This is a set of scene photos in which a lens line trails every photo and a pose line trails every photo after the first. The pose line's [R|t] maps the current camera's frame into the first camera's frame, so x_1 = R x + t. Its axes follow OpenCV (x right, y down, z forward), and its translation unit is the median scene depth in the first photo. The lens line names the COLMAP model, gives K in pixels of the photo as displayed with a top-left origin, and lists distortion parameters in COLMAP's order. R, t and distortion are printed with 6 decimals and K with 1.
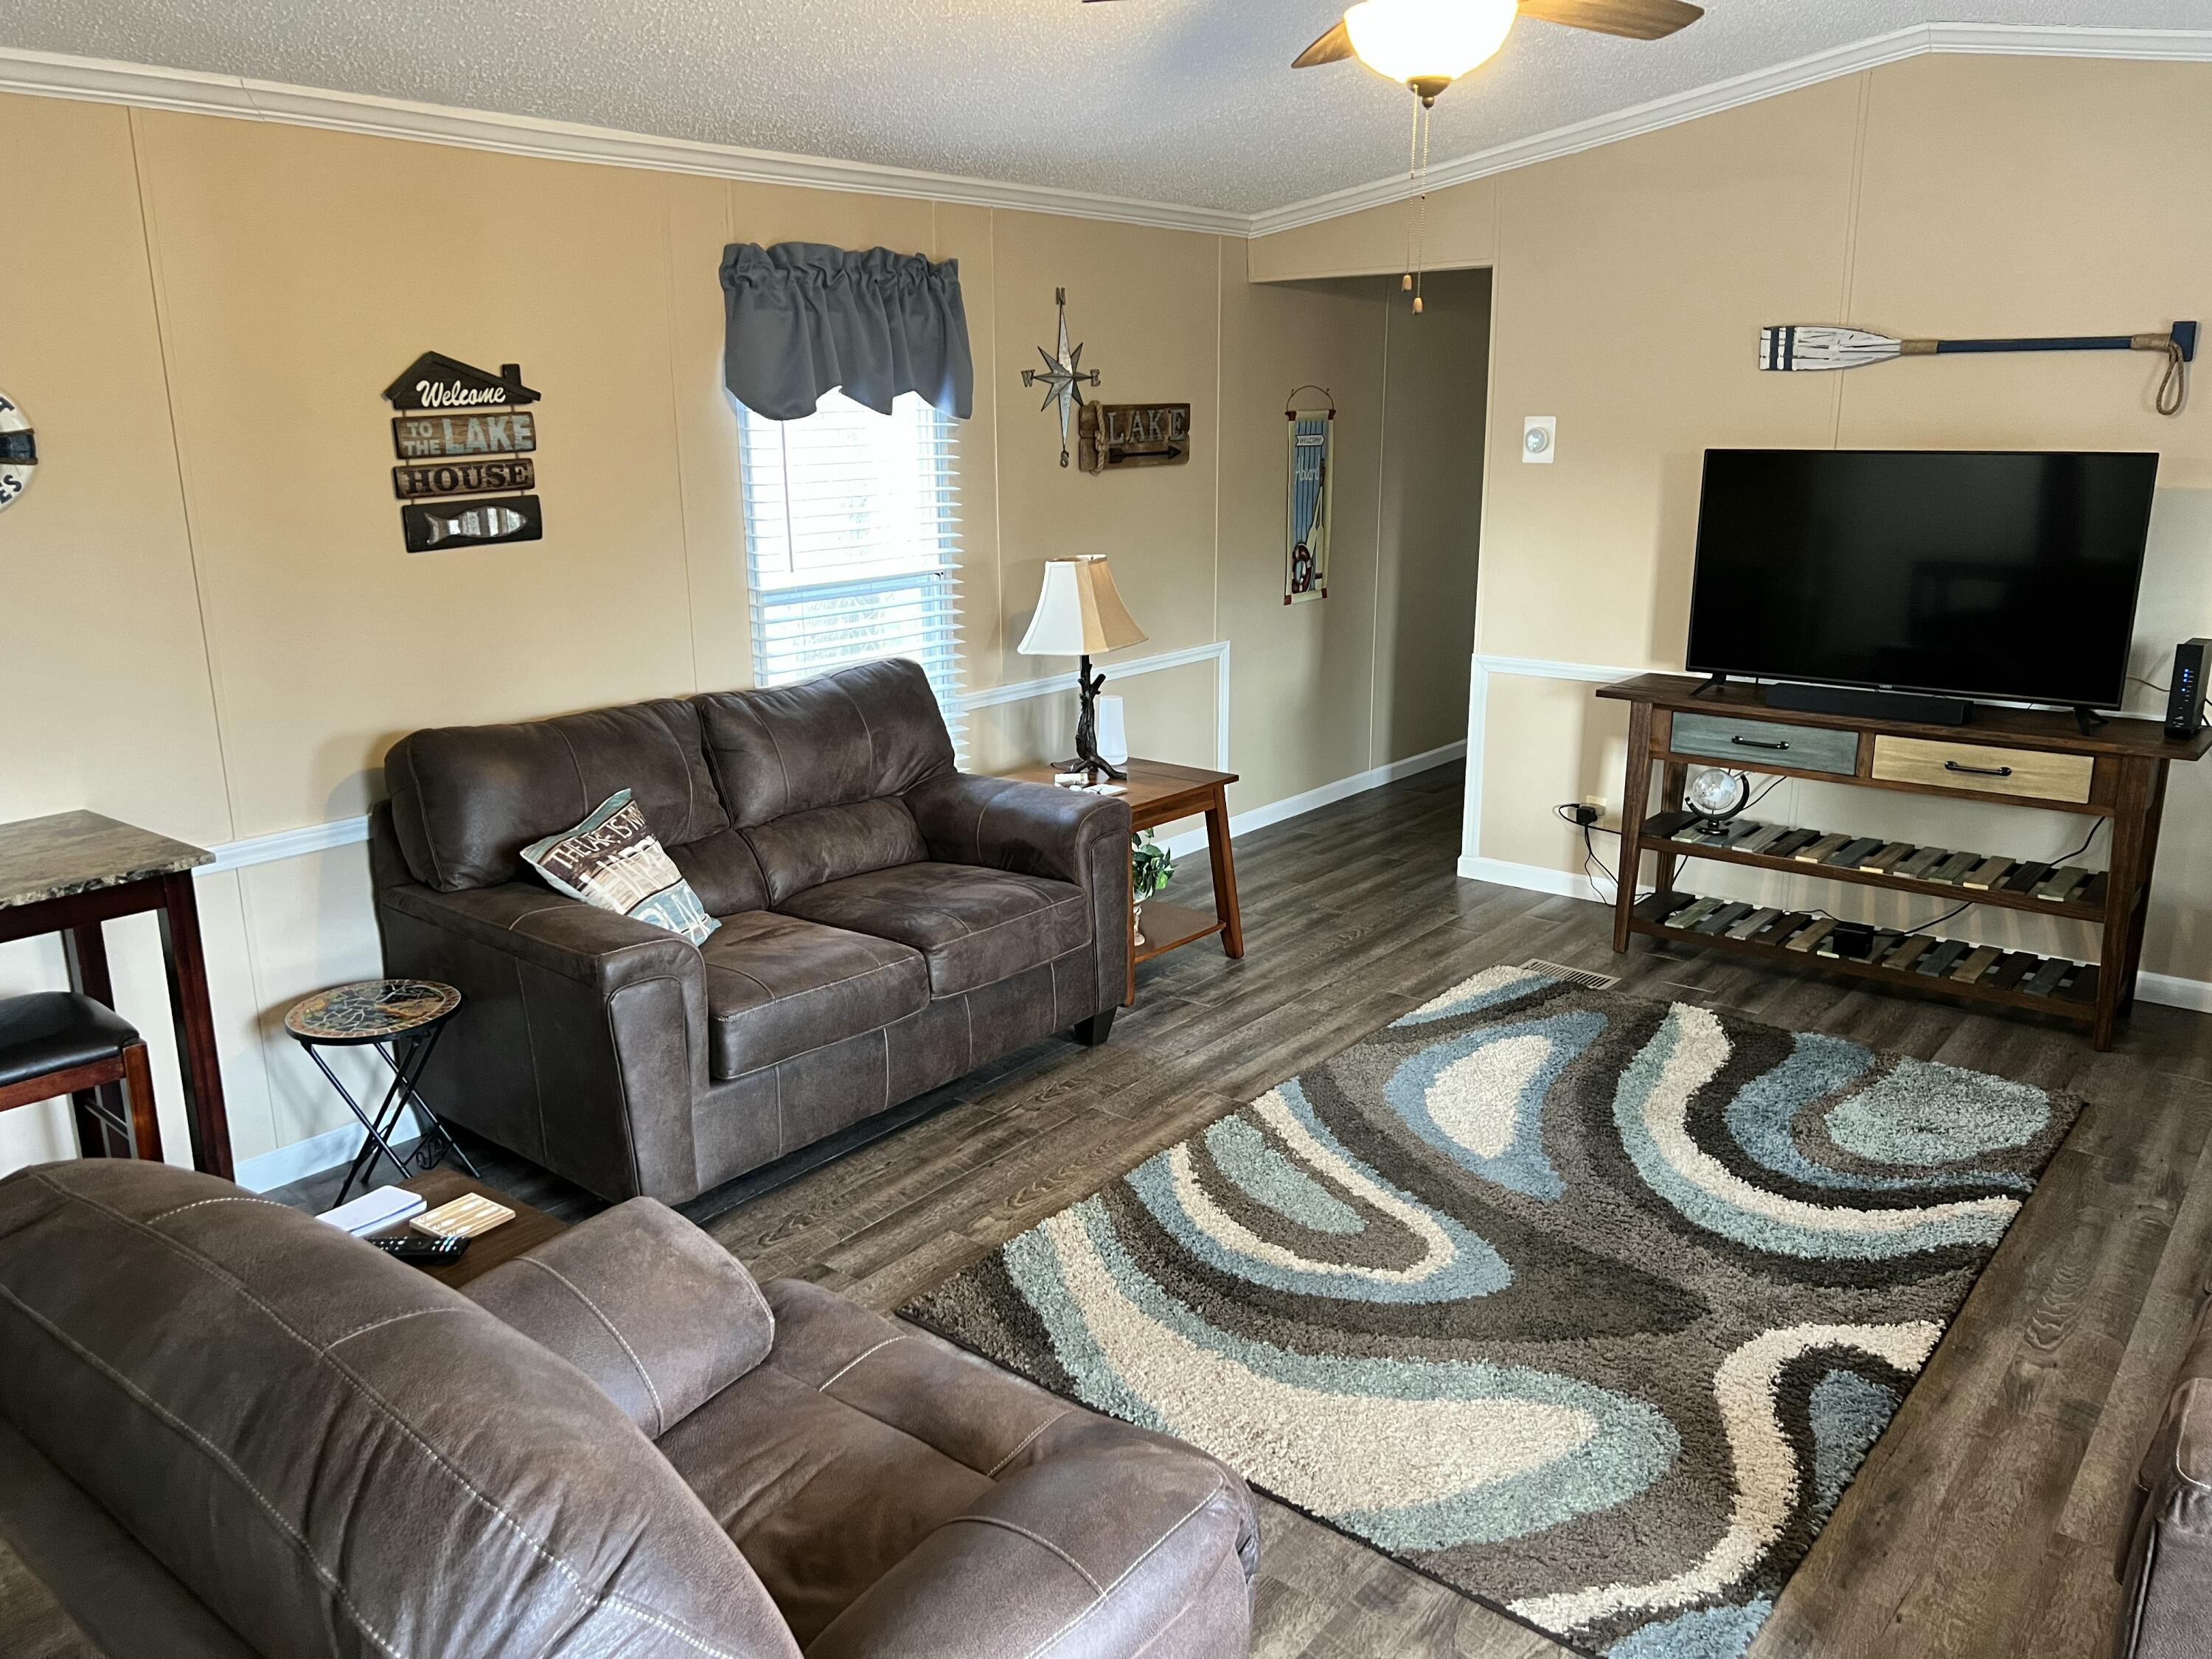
lens RADIAL K [[1654.4, 0, 1088.6], [0, 1654.4, 815.8], [0, 0, 1]] dist [0.054635, -0.053626]
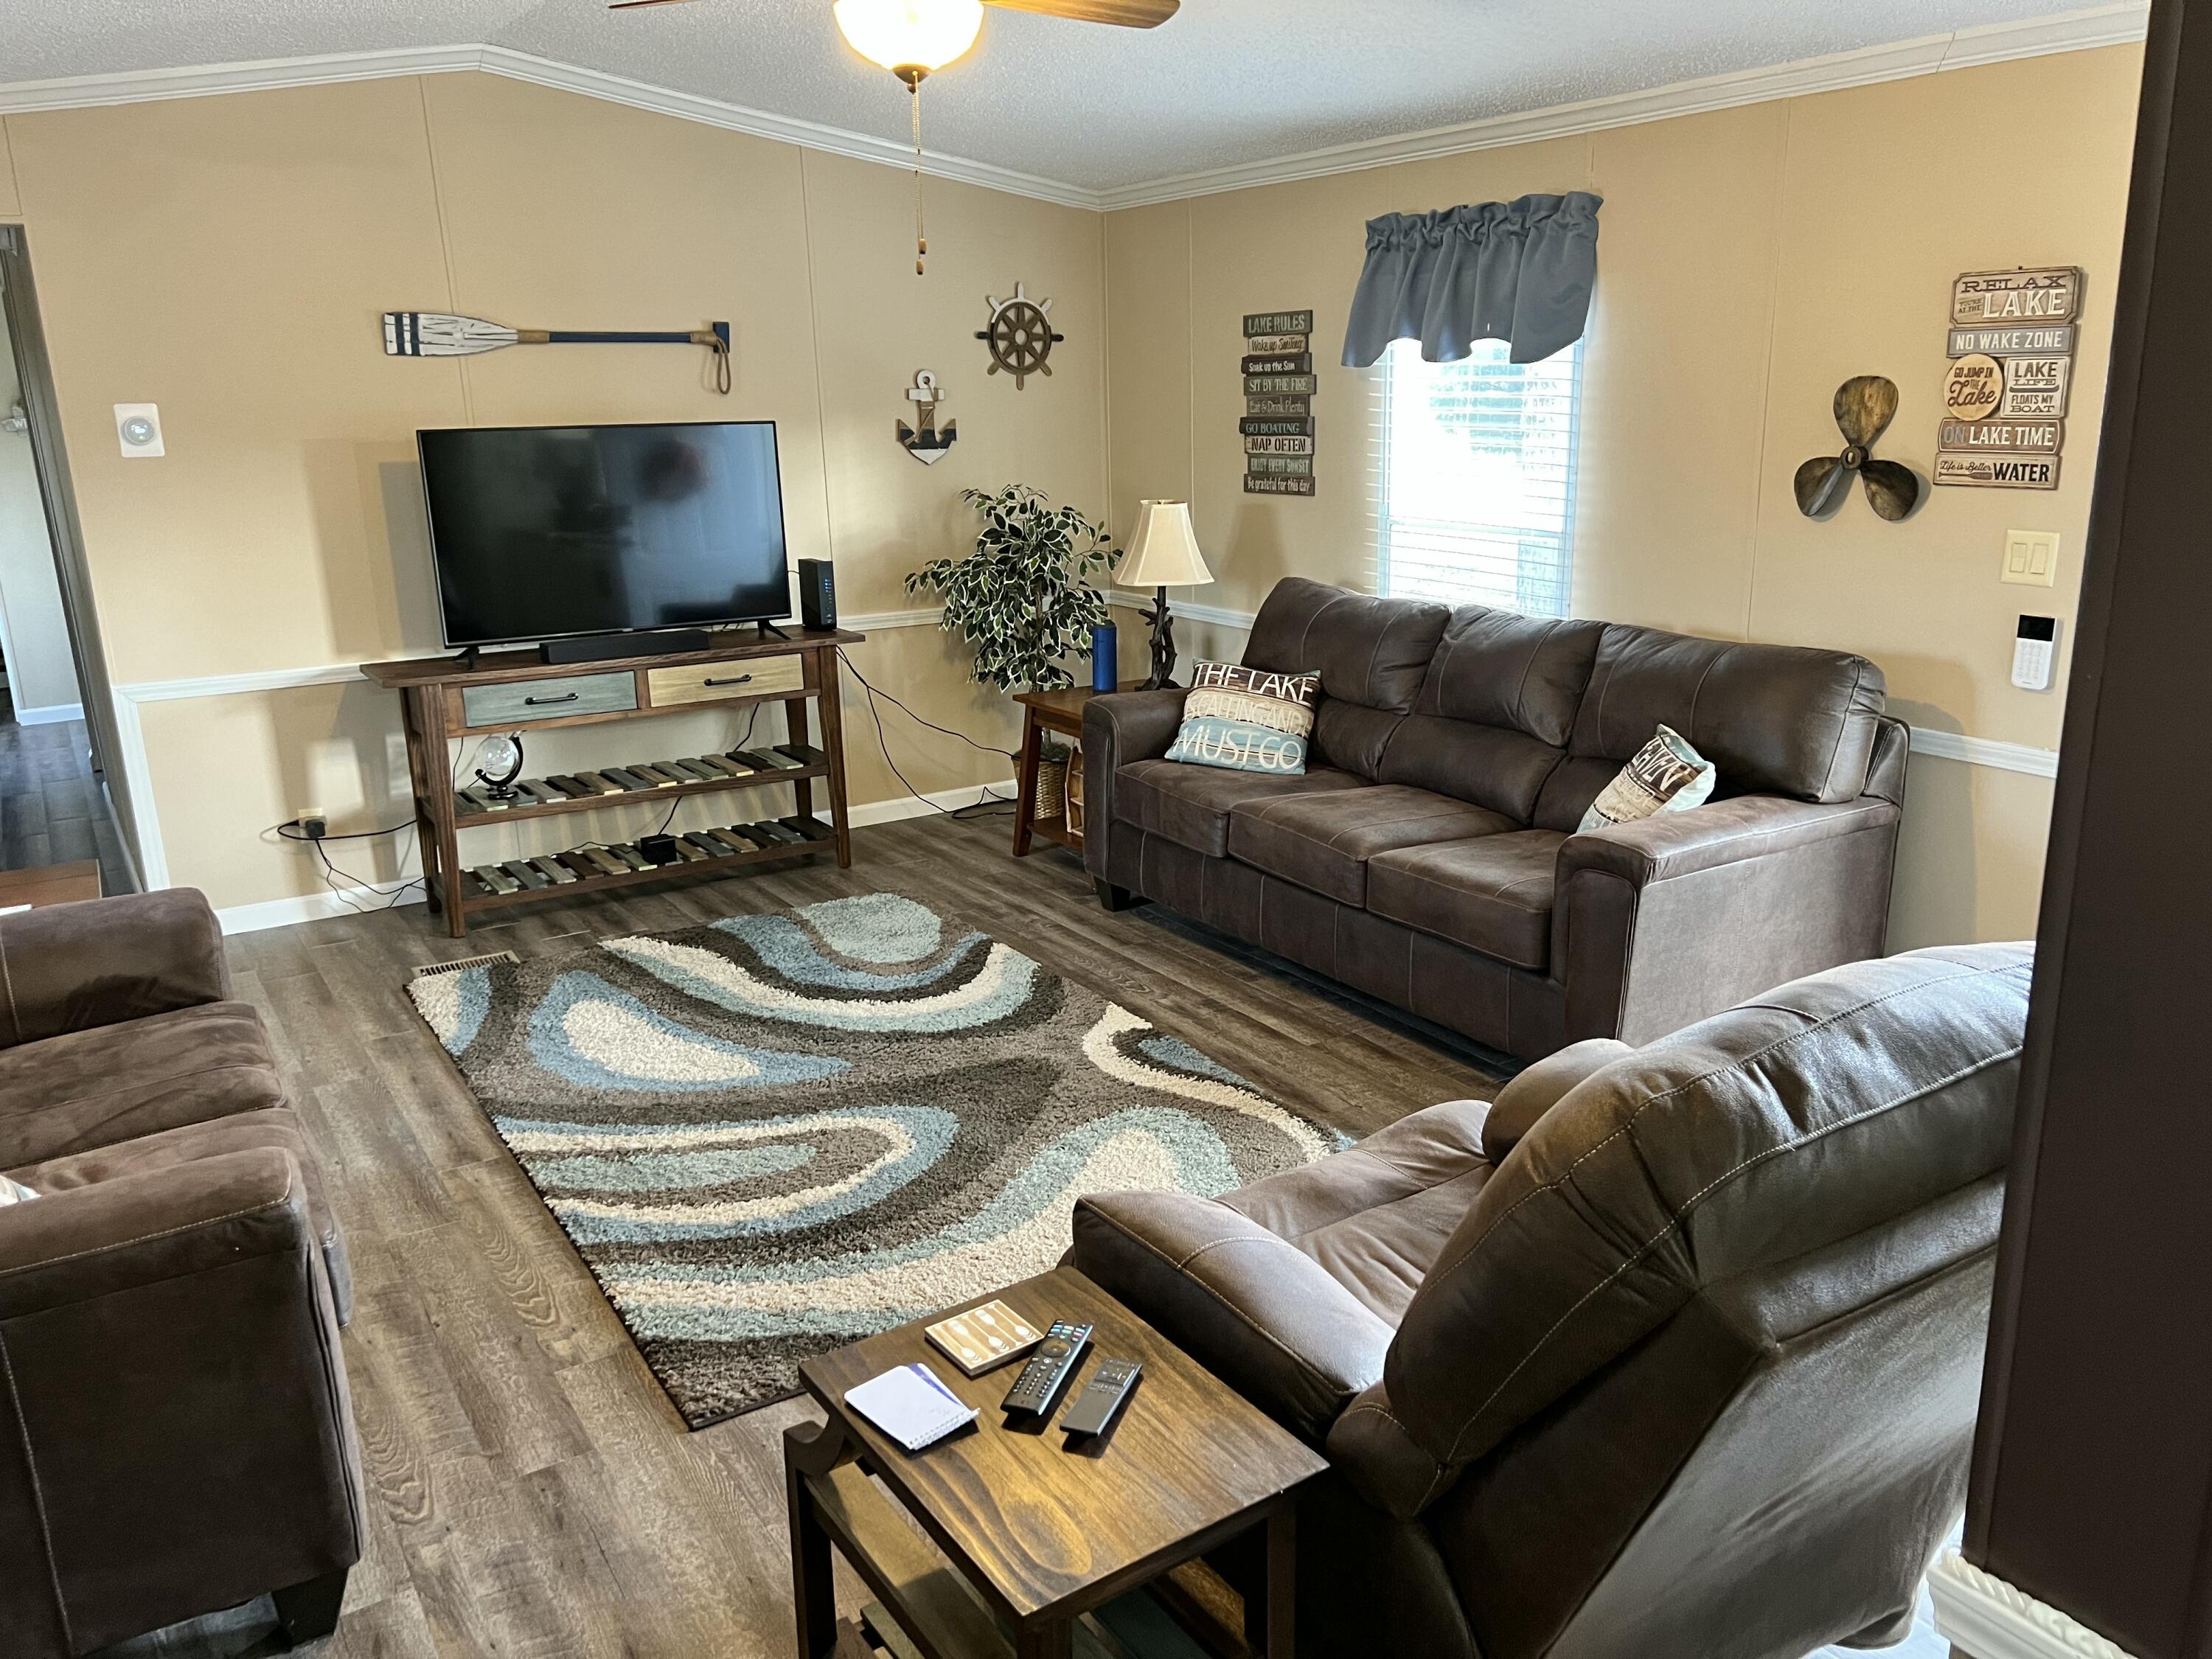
lens RADIAL K [[1654.4, 0, 1106.8], [0, 1654.4, 842.3], [0, 0, 1]] dist [0.054635, -0.053626]
pose [[0.307118, -0.249236, 0.918455, -0.550470], [0.249465, 0.952433, 0.175039, -0.059738], [-0.918393, 0.175365, 0.354685, 0.328984]]
